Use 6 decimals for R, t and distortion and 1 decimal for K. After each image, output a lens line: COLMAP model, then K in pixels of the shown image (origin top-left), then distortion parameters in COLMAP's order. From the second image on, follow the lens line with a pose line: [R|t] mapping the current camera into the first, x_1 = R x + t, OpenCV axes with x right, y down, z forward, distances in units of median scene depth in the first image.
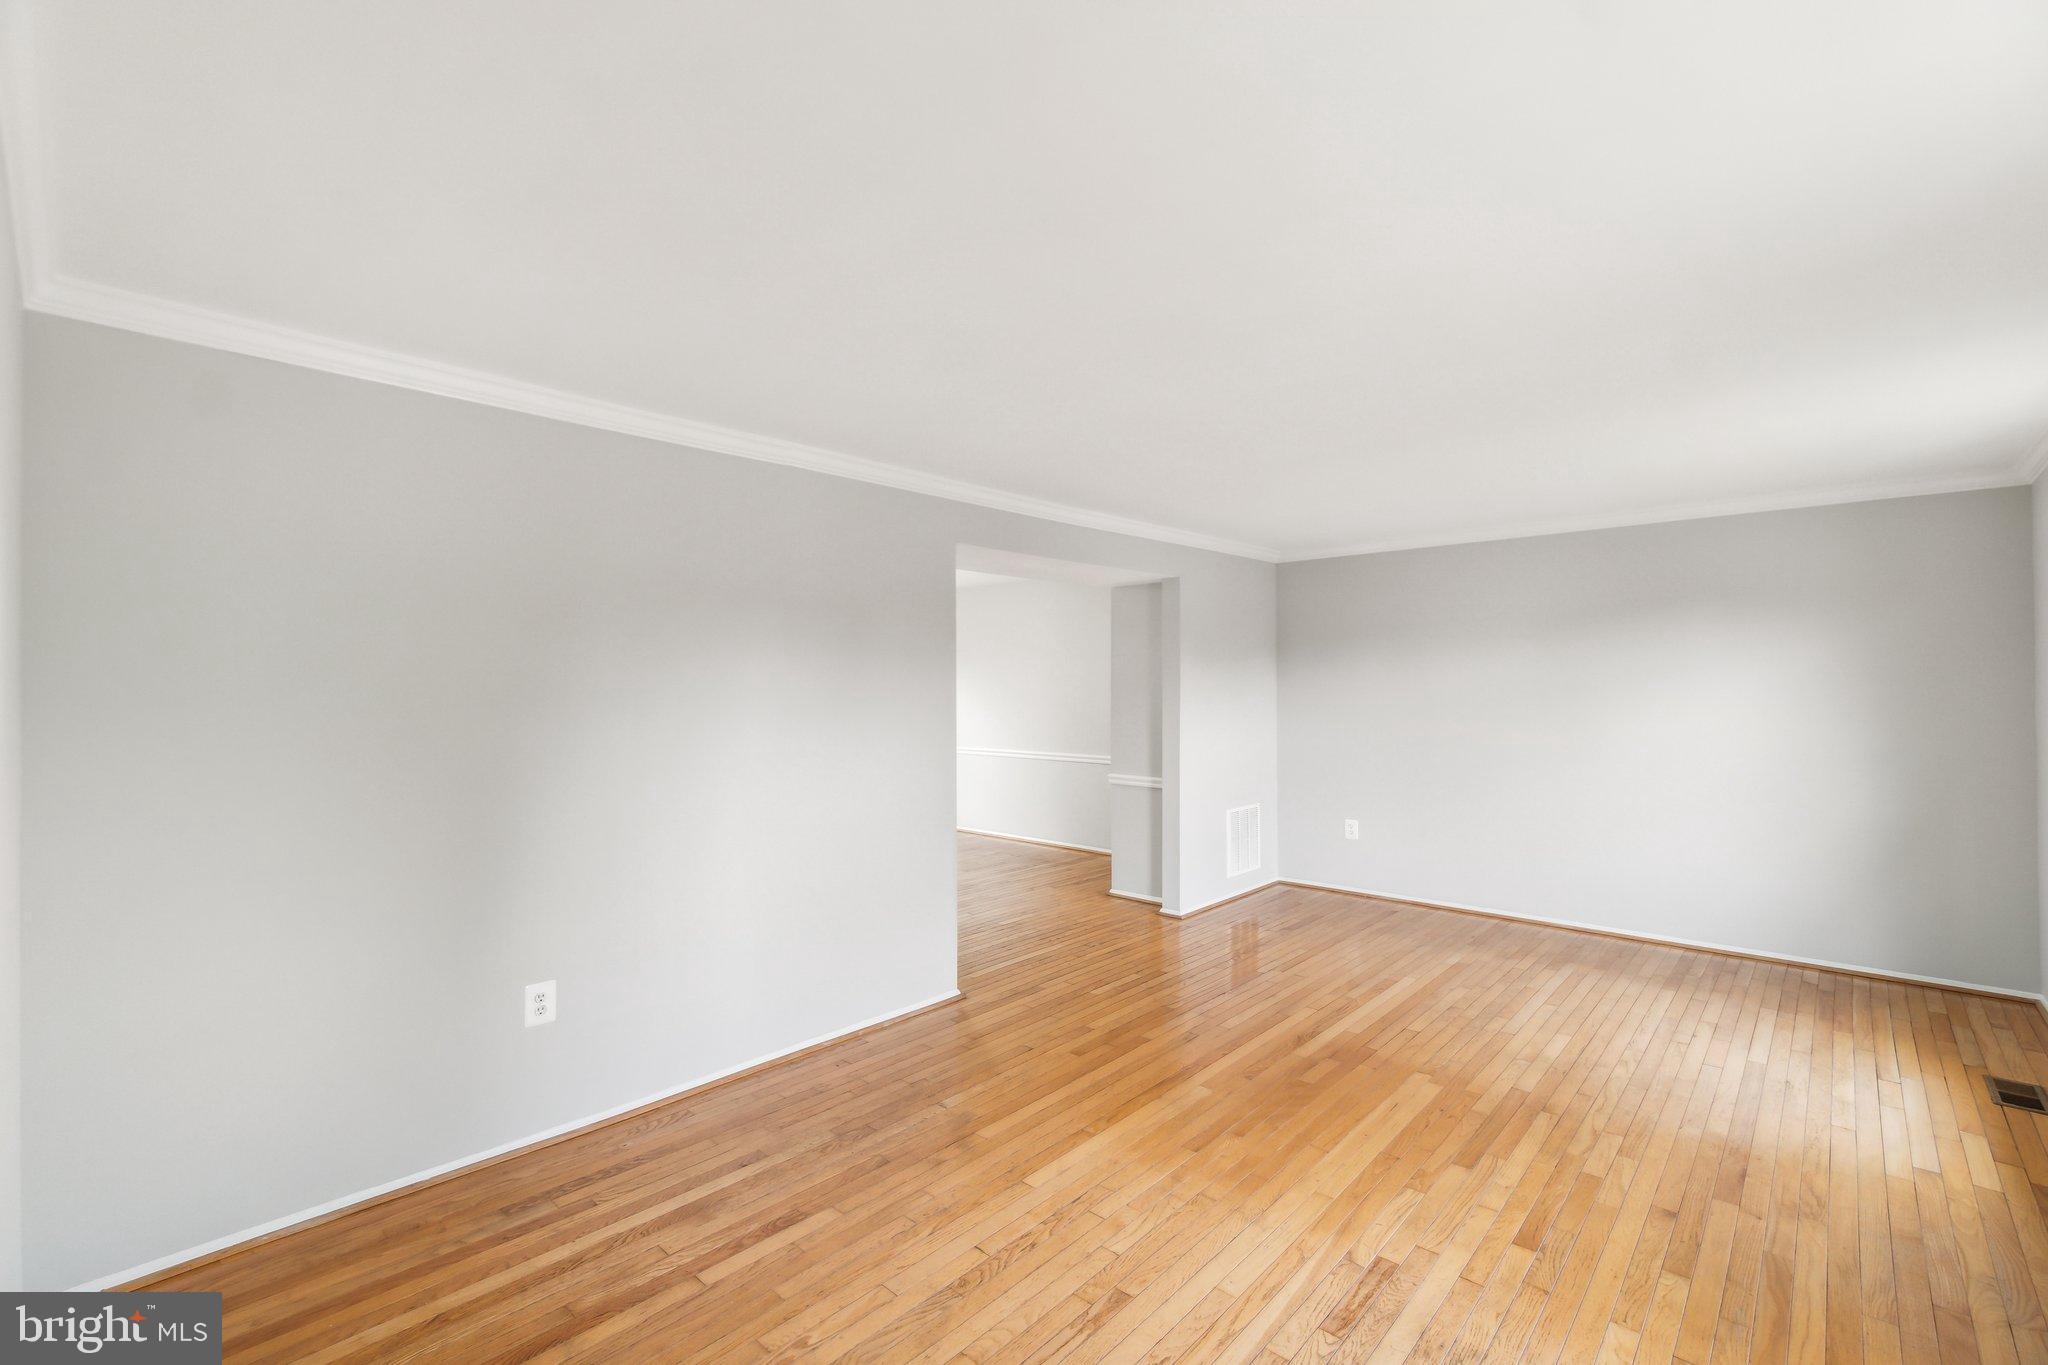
lens RADIAL K [[887.8, 0, 1013.7], [0, 887.8, 689.4], [0, 0, 1]] dist [-0.000792, -0.000125]
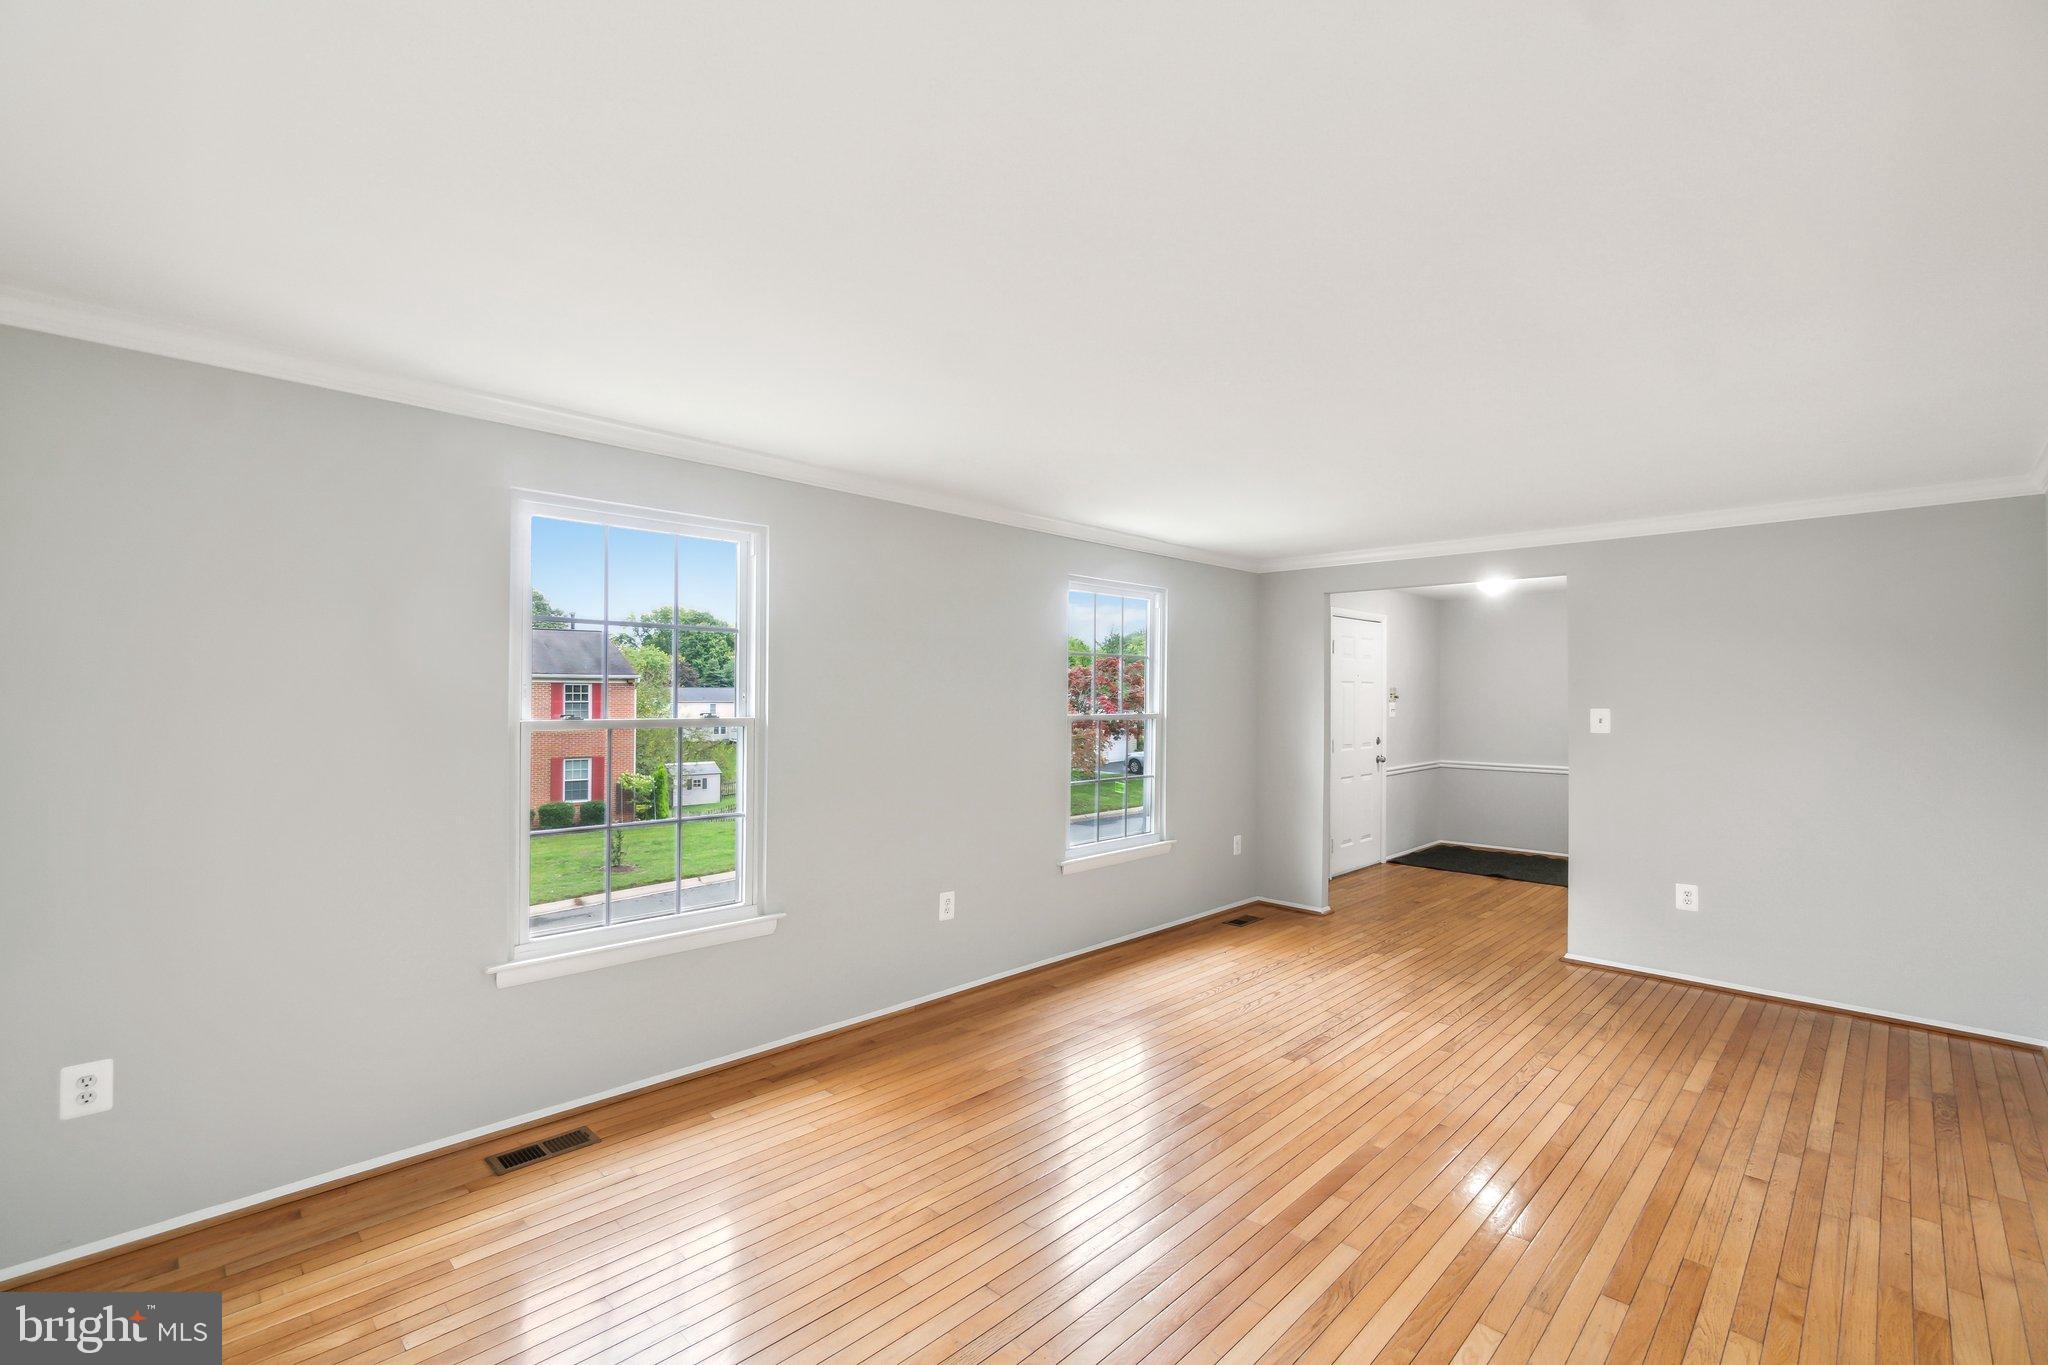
lens RADIAL K [[887.8, 0, 1013.7], [0, 887.8, 689.4], [0, 0, 1]] dist [-0.000792, -0.000125]
pose [[-0.999418, -0.002810, 0.034004, 0.560029], [-0.003103, 0.999959, -0.008561, -0.006720], [-0.033978, -0.008661, -0.999385, 1.698591]]
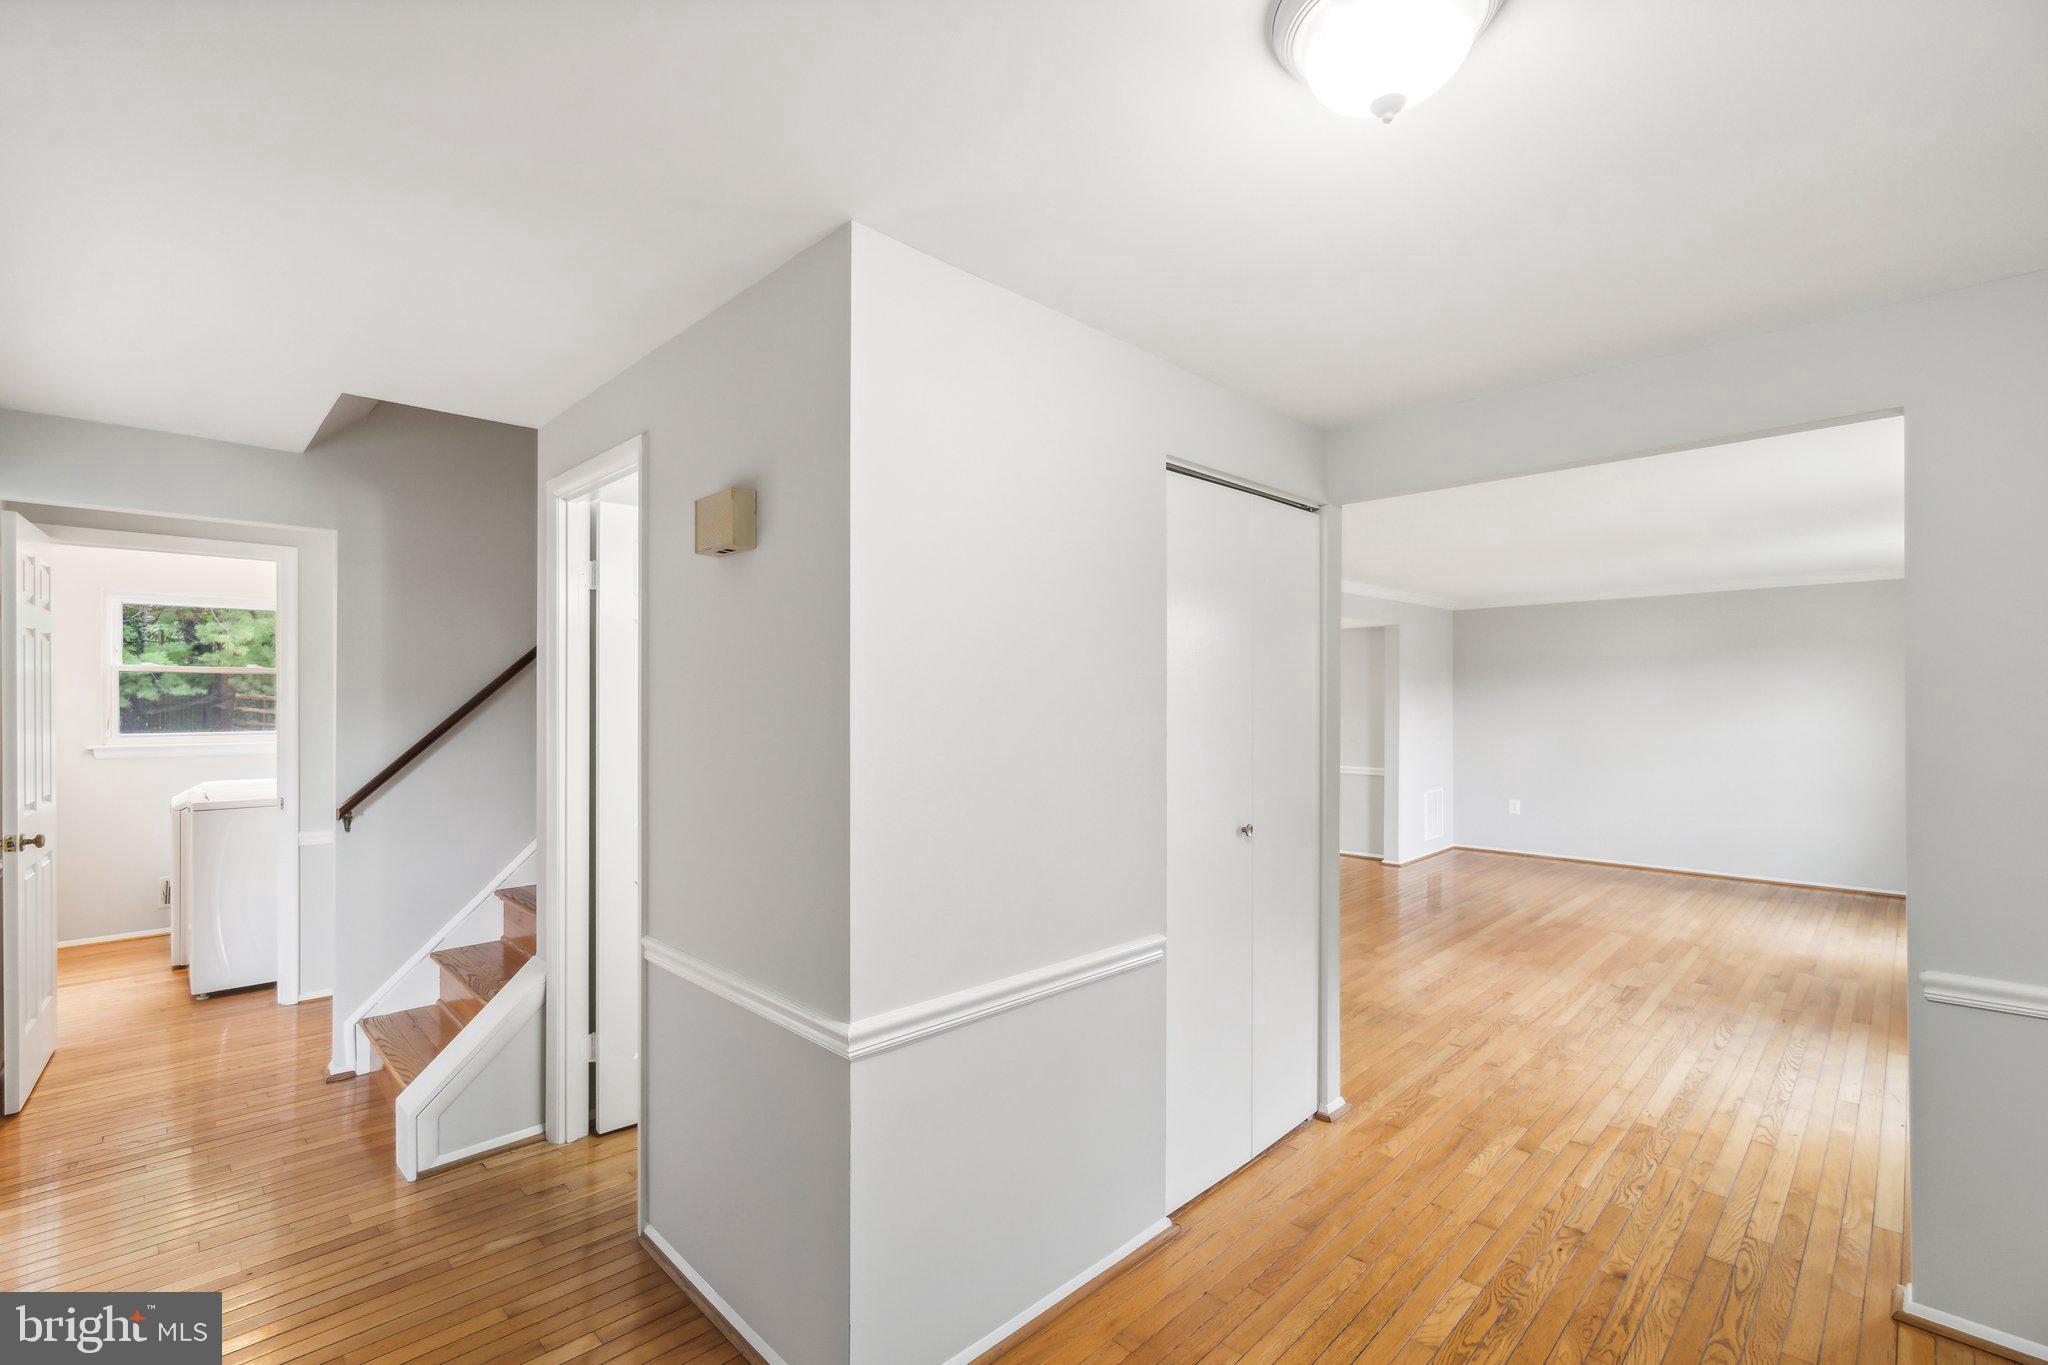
lens RADIAL K [[887.8, 0, 1013.7], [0, 887.8, 689.4], [0, 0, 1]] dist [-0.000792, -0.000125]
pose [[0.999059, 0.001024, -0.043367, -0.585935], [-0.001645, 0.999897, -0.014292, -0.003111], [0.043348, 0.014350, 0.998957, -0.710708]]
